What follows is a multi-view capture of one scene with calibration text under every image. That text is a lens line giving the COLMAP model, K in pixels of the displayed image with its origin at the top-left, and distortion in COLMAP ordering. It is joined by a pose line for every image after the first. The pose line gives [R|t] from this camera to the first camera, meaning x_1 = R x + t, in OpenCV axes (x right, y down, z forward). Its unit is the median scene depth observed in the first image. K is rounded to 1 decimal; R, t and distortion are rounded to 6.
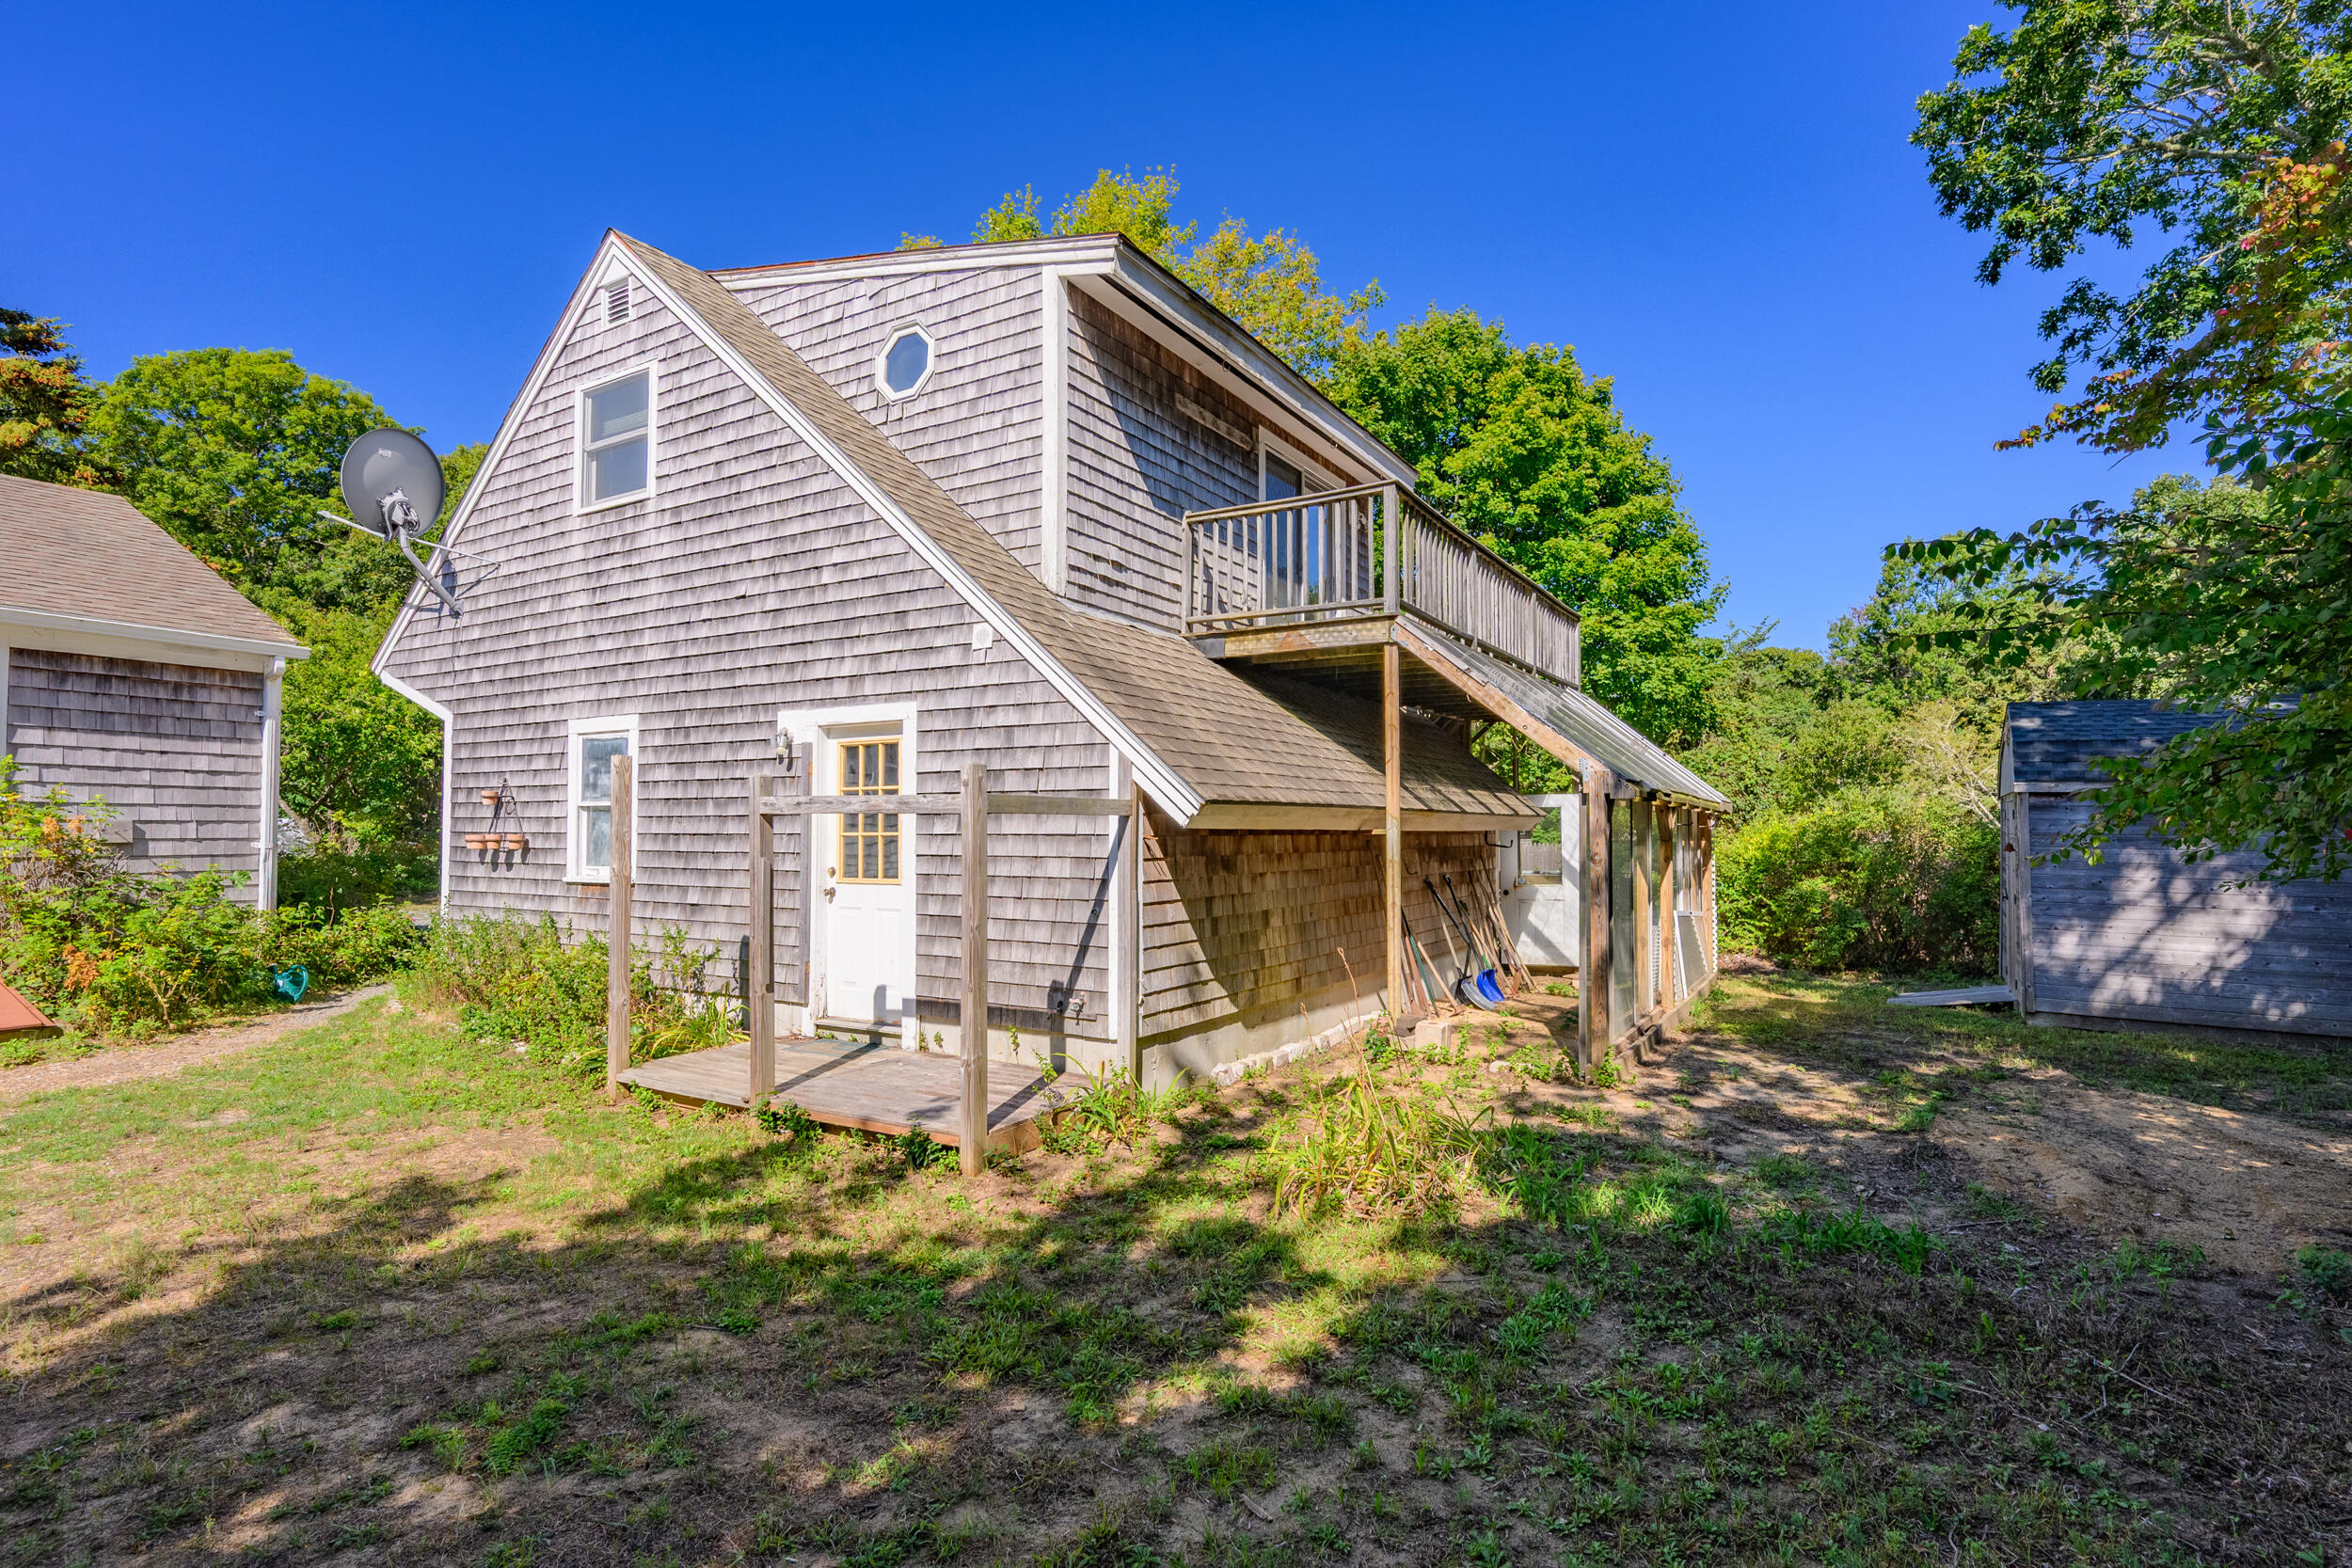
lens RADIAL K [[1086.2, 0, 1190.6], [0, 1086.2, 792.7], [0, 0, 1]] dist [-0.011815, 0.000558]
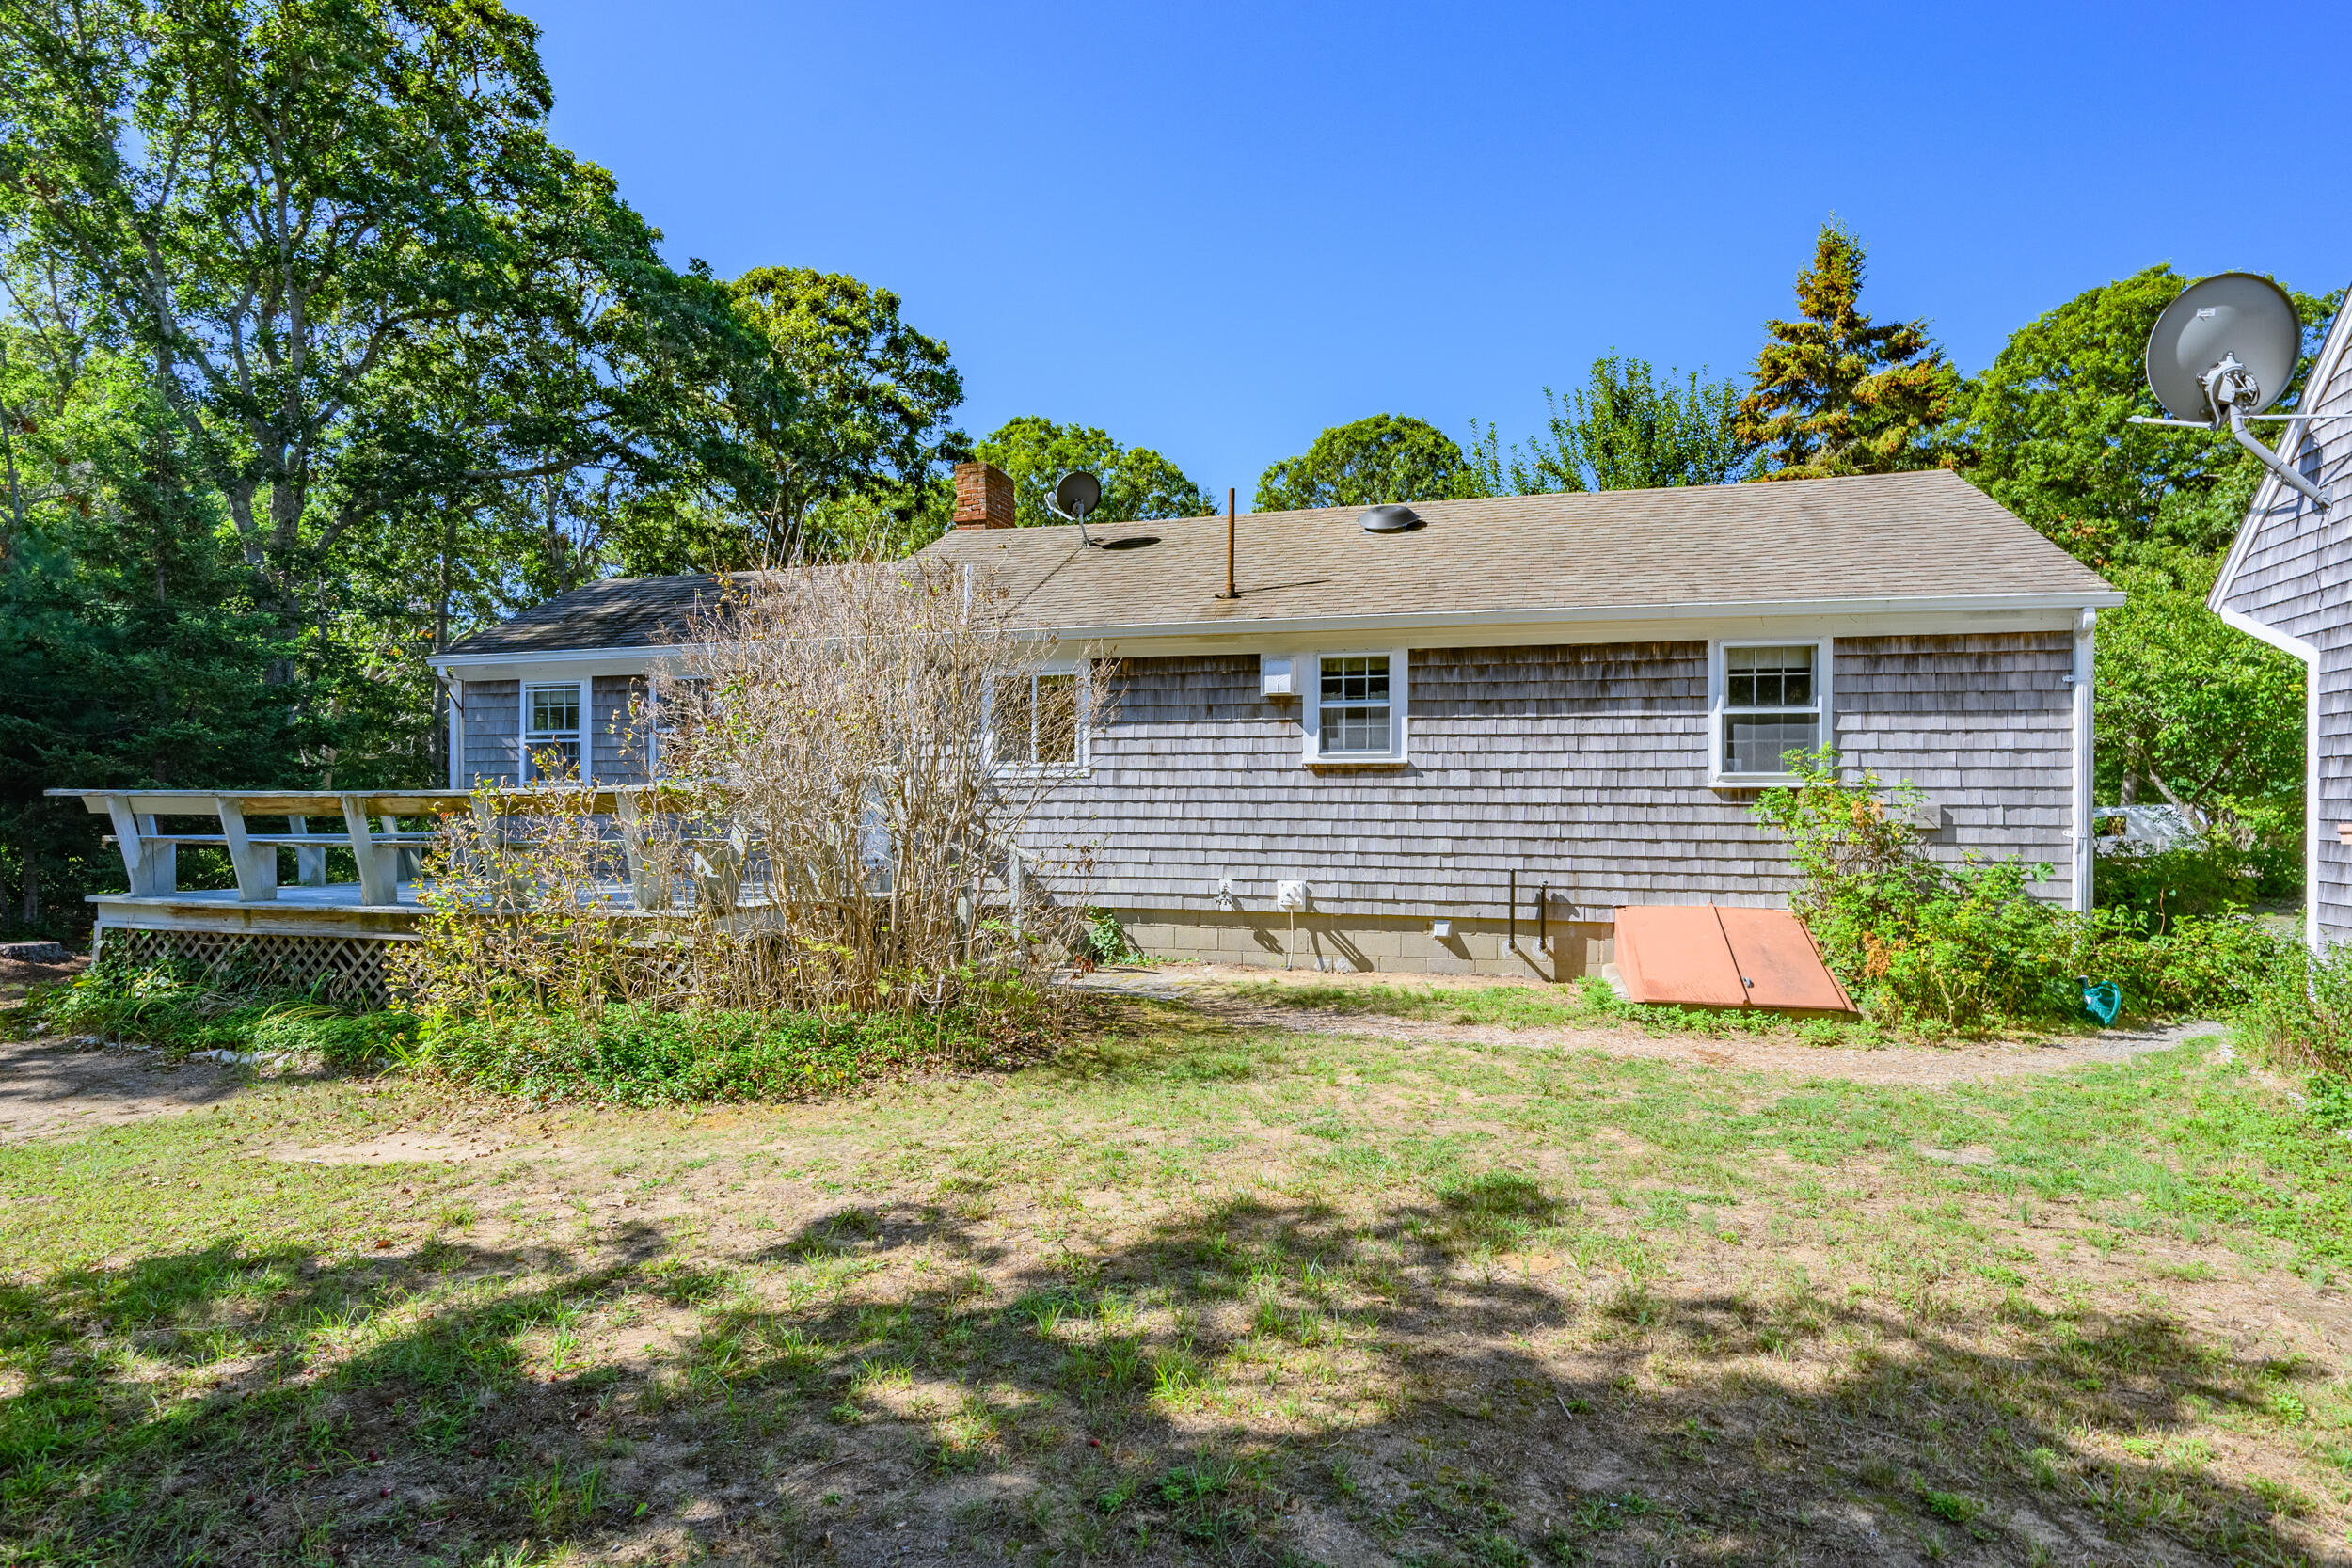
lens RADIAL K [[1275.8, 0, 1180.0], [0, 1275.8, 810.6], [0, 0, 1]] dist [0.001452, 0.002111]
pose [[0.205739, -0.000797, -0.978607, -0.030541], [0.028113, 0.999592, 0.005096, 0.007440], [0.978203, -0.028560, 0.205677, 0.137258]]
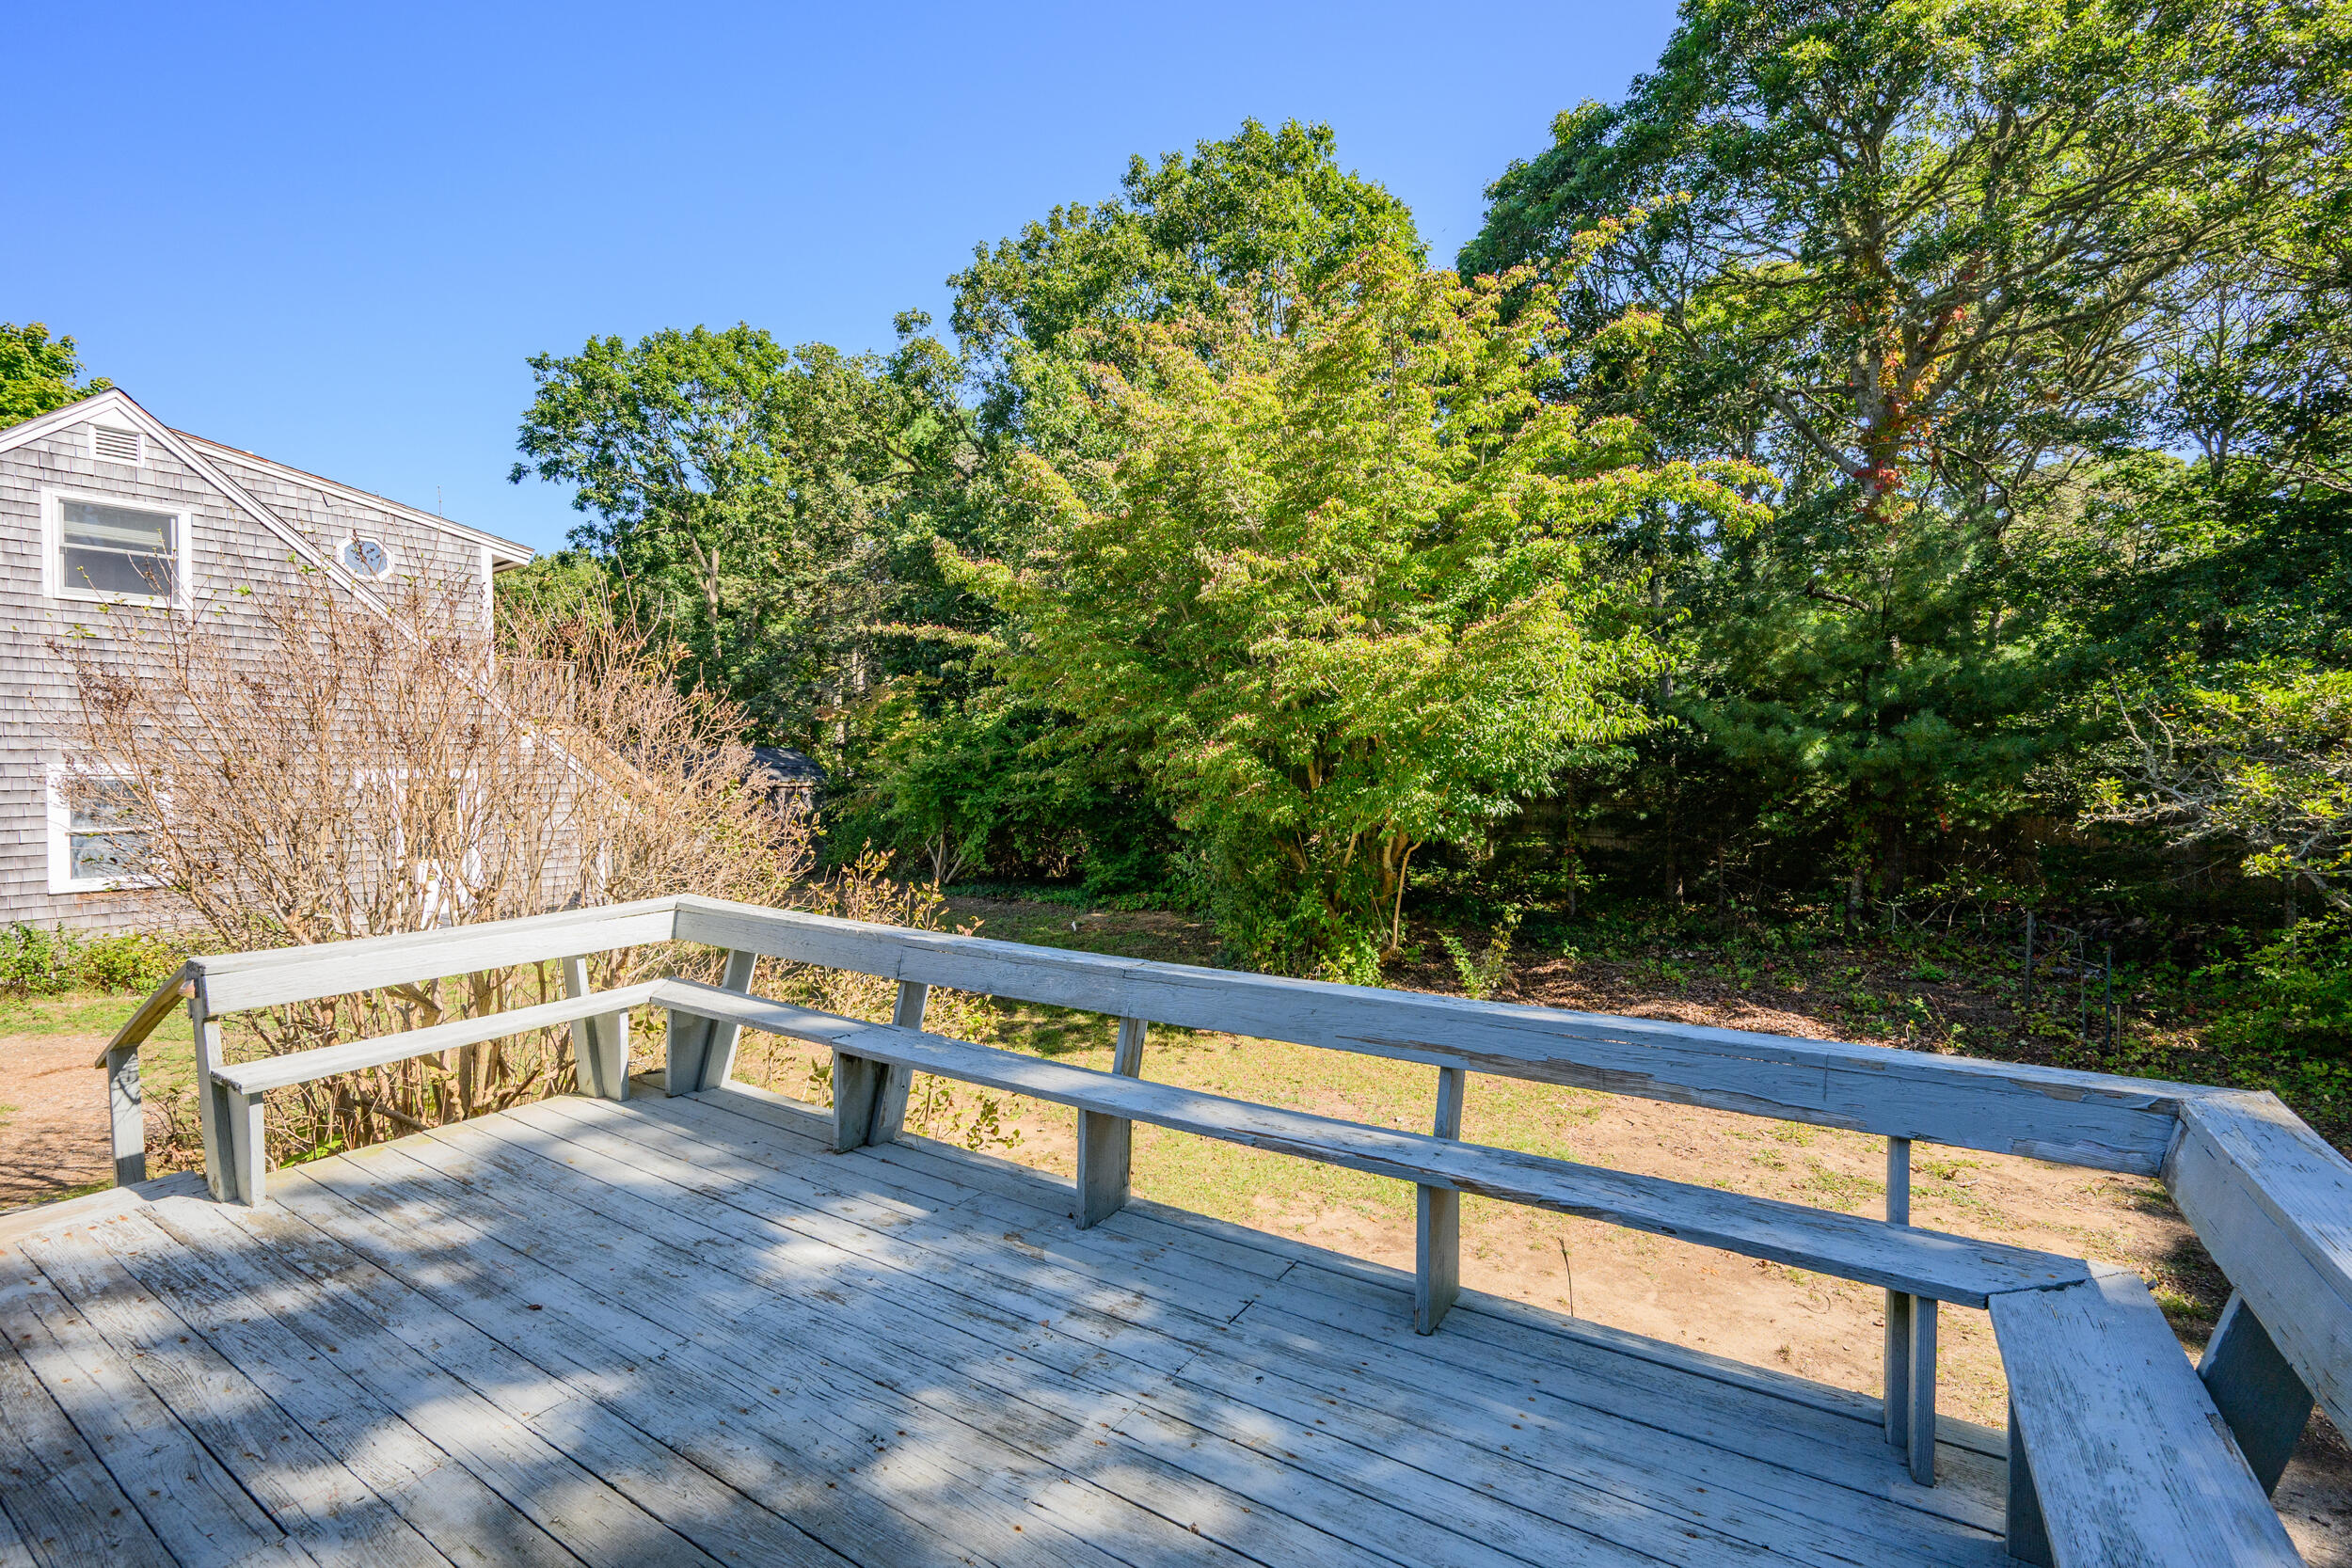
lens RADIAL K [[1020.1, 0, 1161.7], [0, 1020.1, 779.2], [0, 0, 1]] dist [0.000854, -0.000994]
pose [[0.082423, -0.012243, 0.996522, -1.493506], [-0.028193, 0.999496, 0.014611, -0.093522], [-0.996199, -0.029300, 0.082036, -0.329465]]
